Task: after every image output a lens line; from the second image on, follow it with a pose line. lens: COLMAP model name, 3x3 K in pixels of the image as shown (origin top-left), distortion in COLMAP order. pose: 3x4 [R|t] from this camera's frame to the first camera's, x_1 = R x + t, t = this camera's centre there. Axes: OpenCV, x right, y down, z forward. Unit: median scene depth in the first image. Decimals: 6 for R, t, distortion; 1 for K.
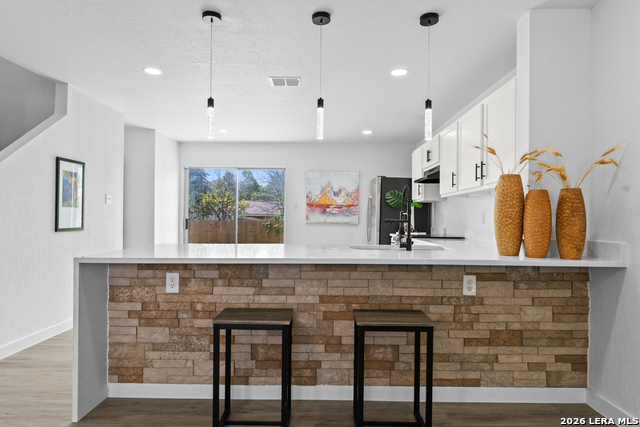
lens RADIAL K [[396.2, 0, 321.1], [0, 396.2, 216.0], [0, 0, 1]] dist [-0.008398, 0.002423]
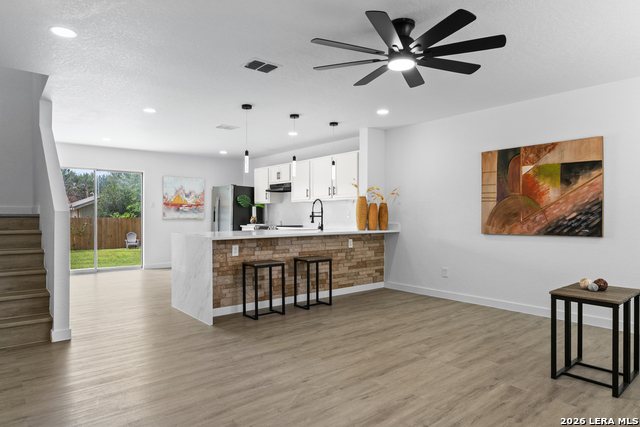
lens RADIAL K [[396.2, 0, 320.2], [0, 396.2, 222.2], [0, 0, 1]] dist [-0.008398, 0.002423]
pose [[0.763077, -0.018751, 0.646036, -1.264342], [0.001132, 0.999616, 0.027676, -0.014160], [-0.646307, -0.020388, 0.762805, -0.663243]]
